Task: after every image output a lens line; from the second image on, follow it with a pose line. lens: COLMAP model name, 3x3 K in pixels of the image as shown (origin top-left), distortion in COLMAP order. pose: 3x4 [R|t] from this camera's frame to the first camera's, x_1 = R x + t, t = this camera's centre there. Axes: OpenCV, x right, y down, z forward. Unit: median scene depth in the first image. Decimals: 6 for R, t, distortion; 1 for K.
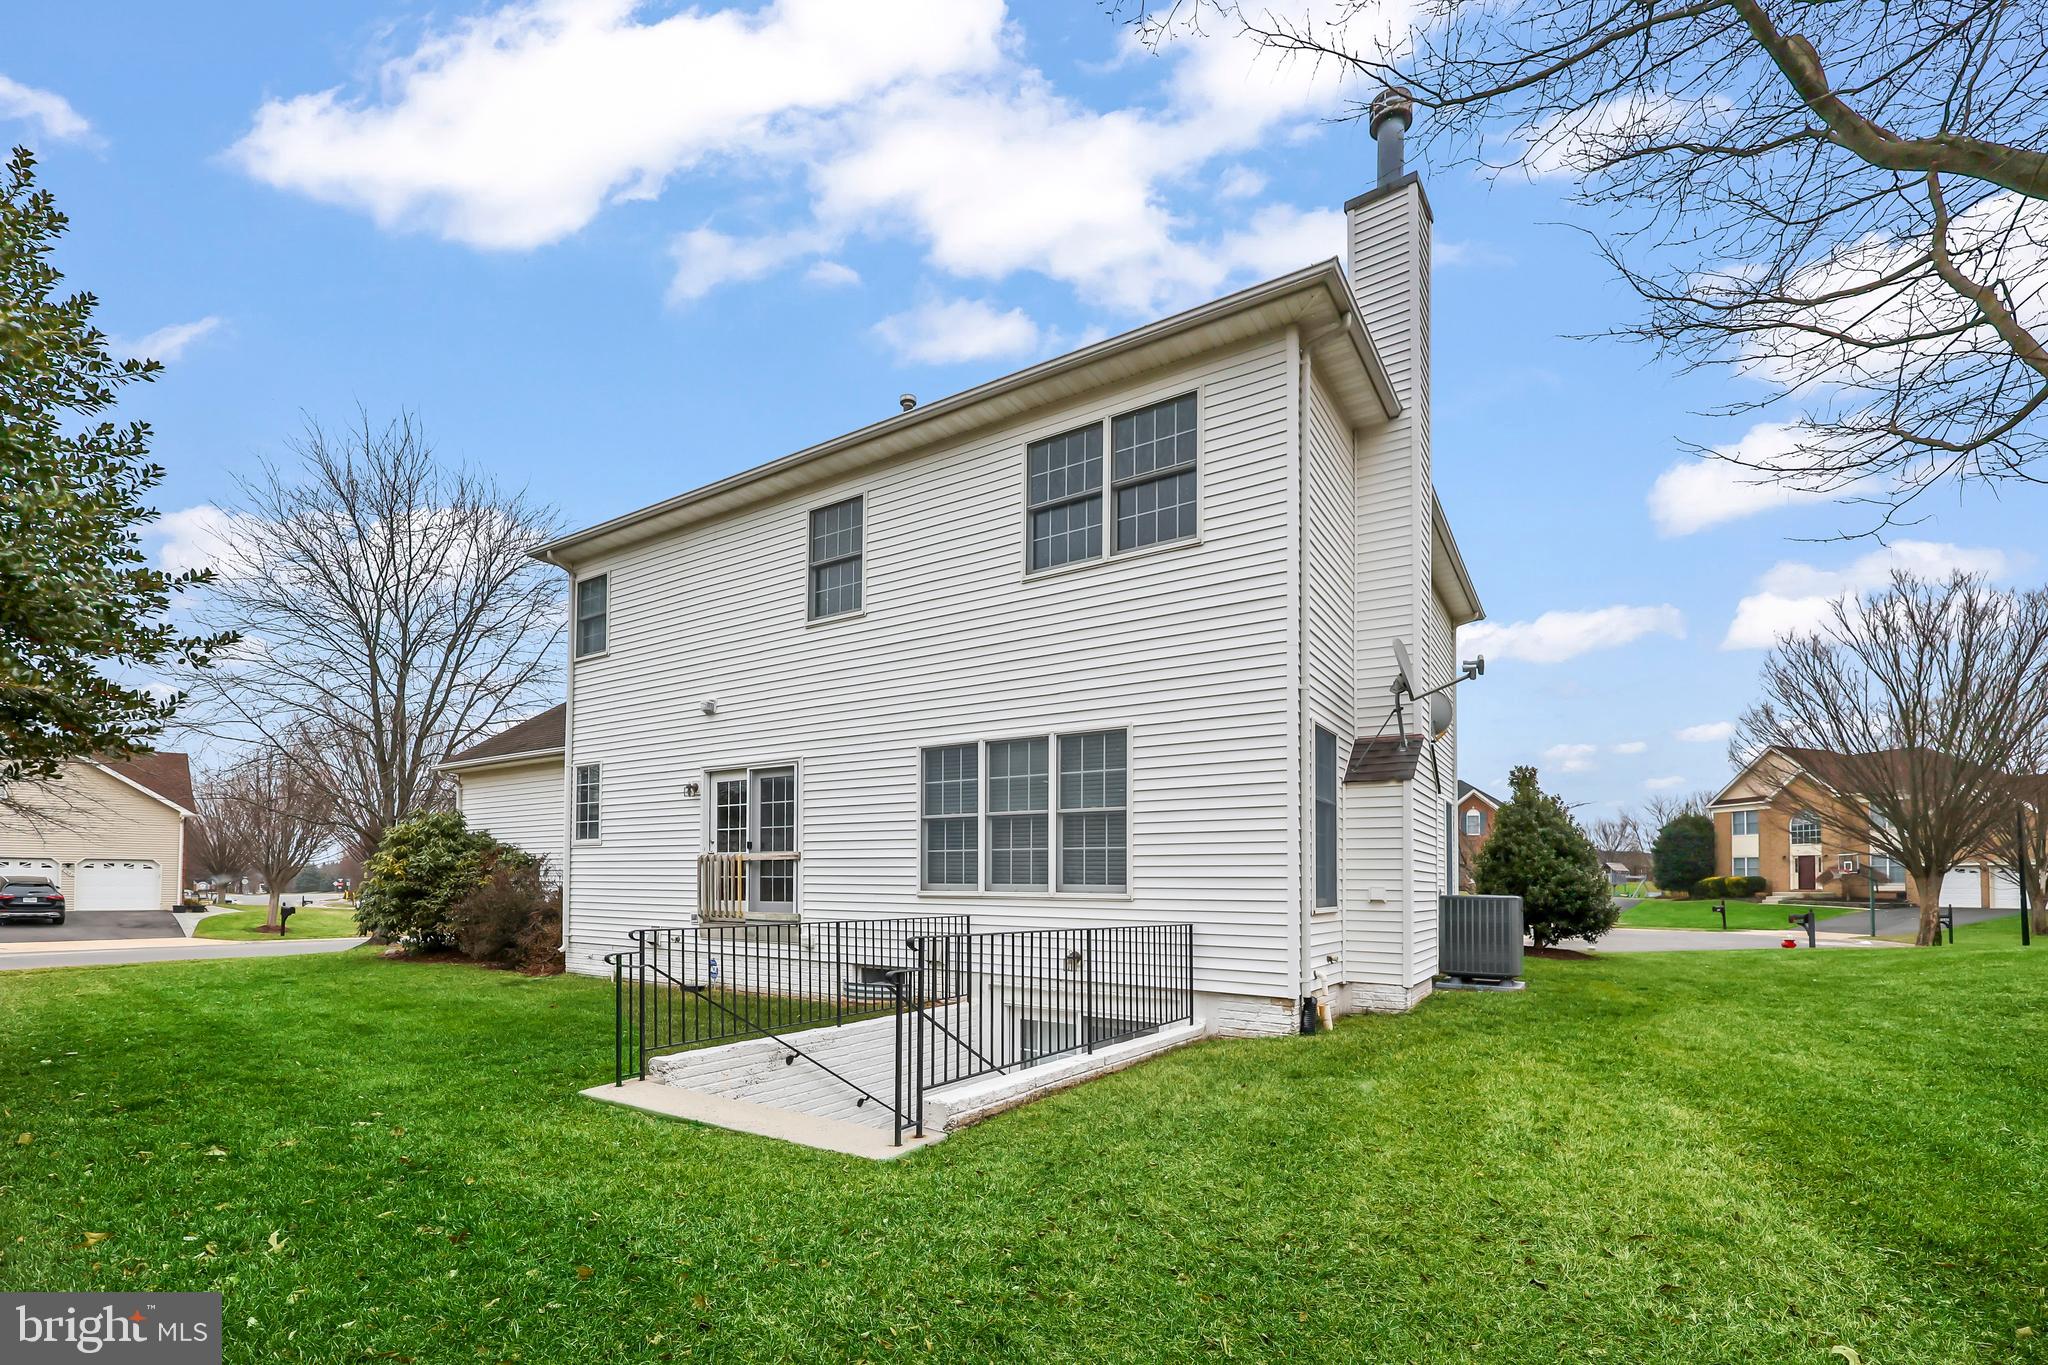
lens RADIAL K [[879.7, 0, 1034.7], [0, 879.7, 860.4], [0, 0, 1]] dist [-0.001204, -0.000773]
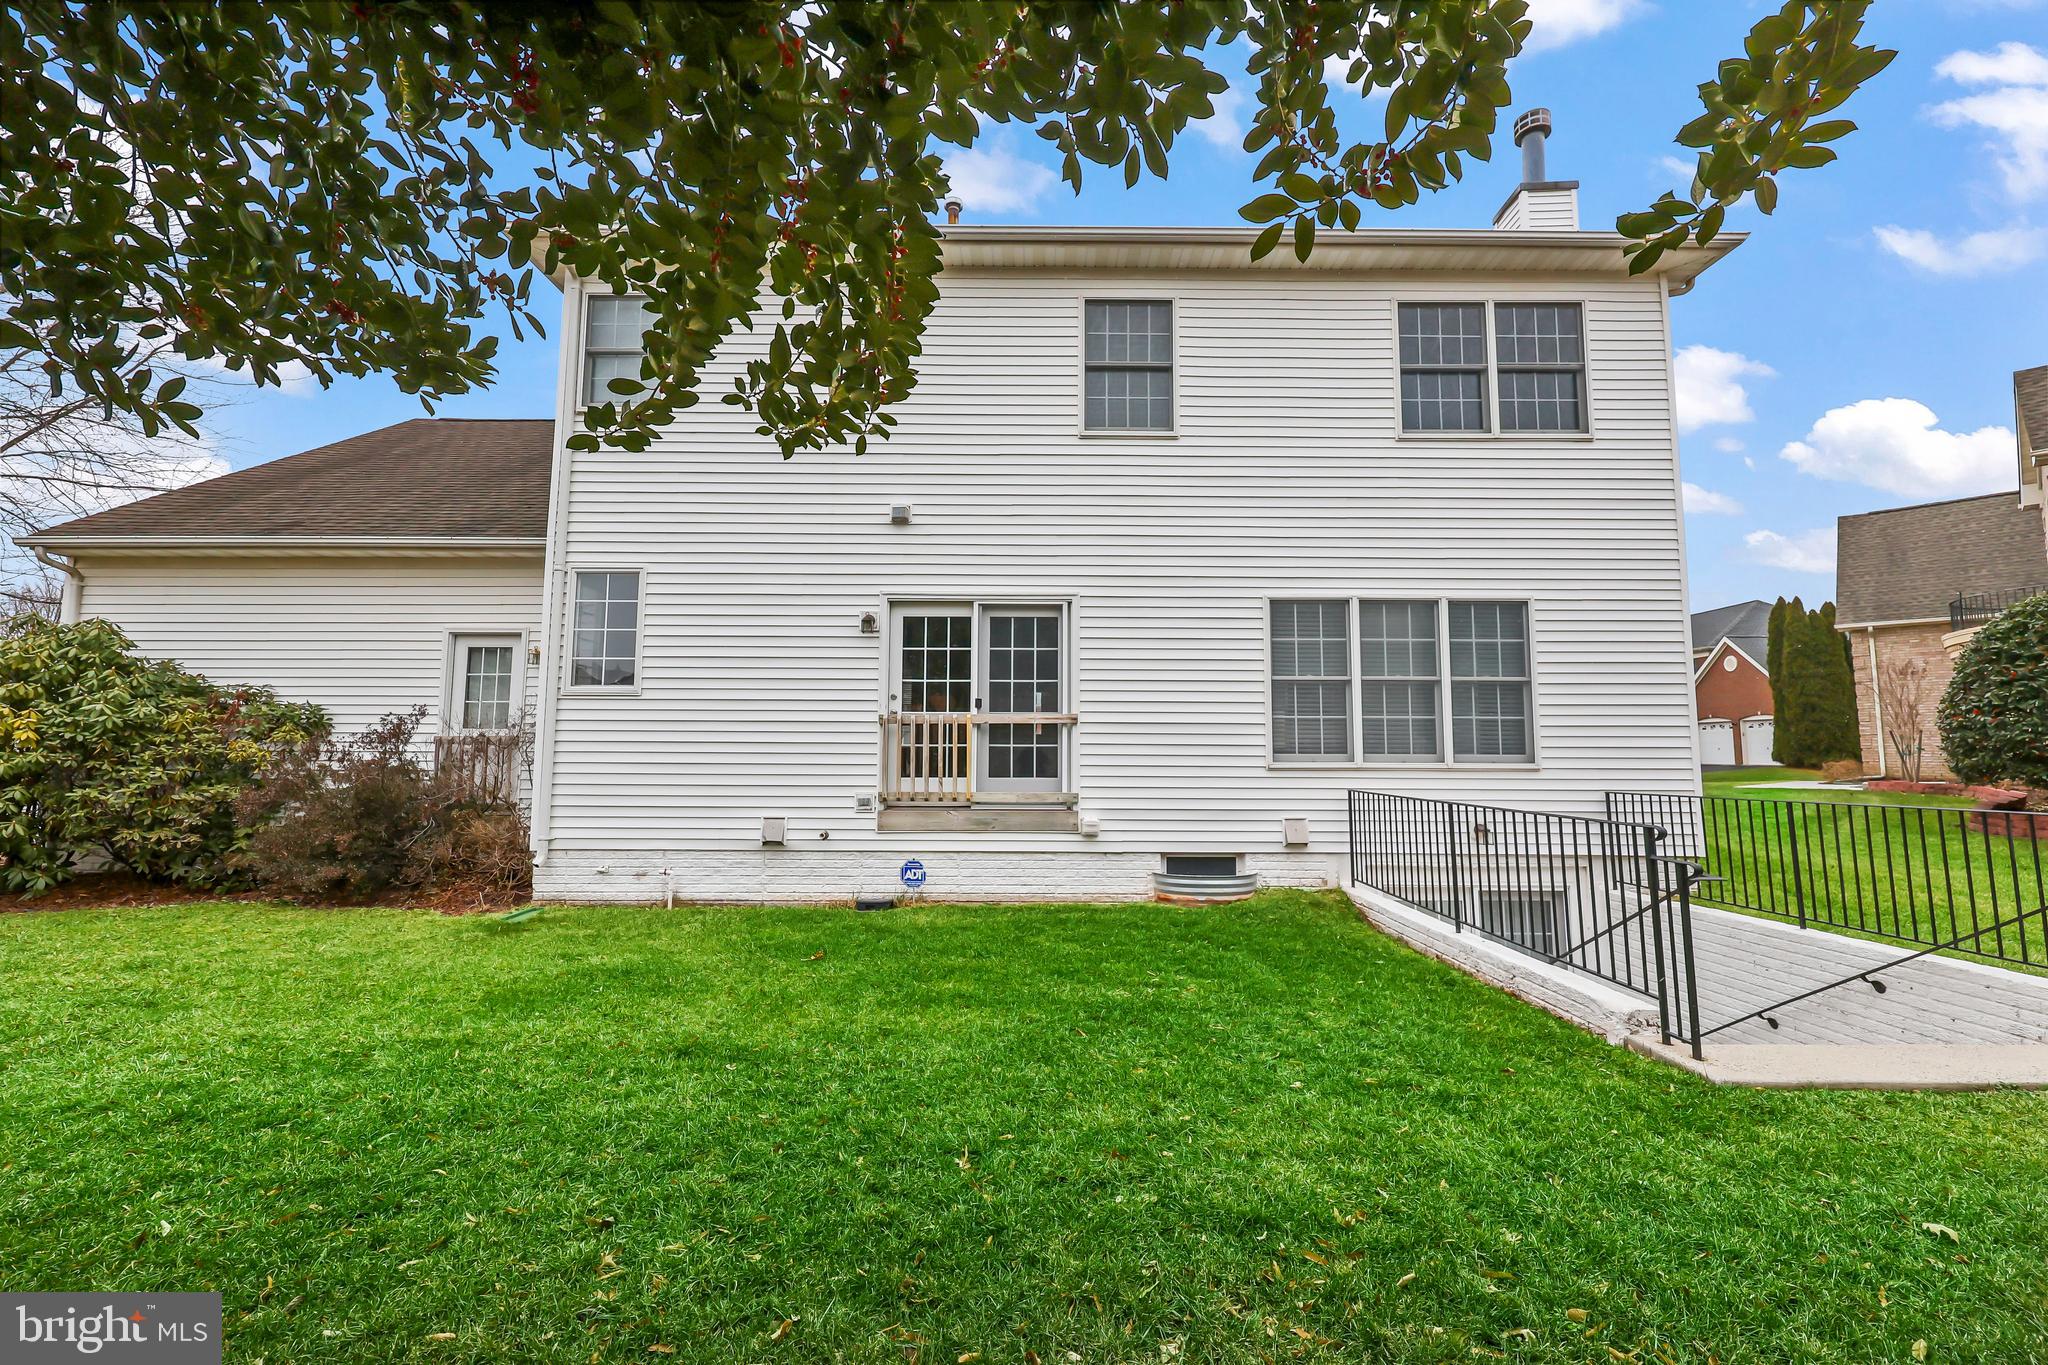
lens RADIAL K [[781.4, 0, 1023.5], [0, 781.4, 677.7], [0, 0, 1]] dist [0.000605, 0.000028]
pose [[0.842160, 0.046087, 0.537254, -0.682550], [-0.012574, 0.997748, -0.065879, 0.004690], [-0.539081, 0.048726, 0.840844, 0.435175]]
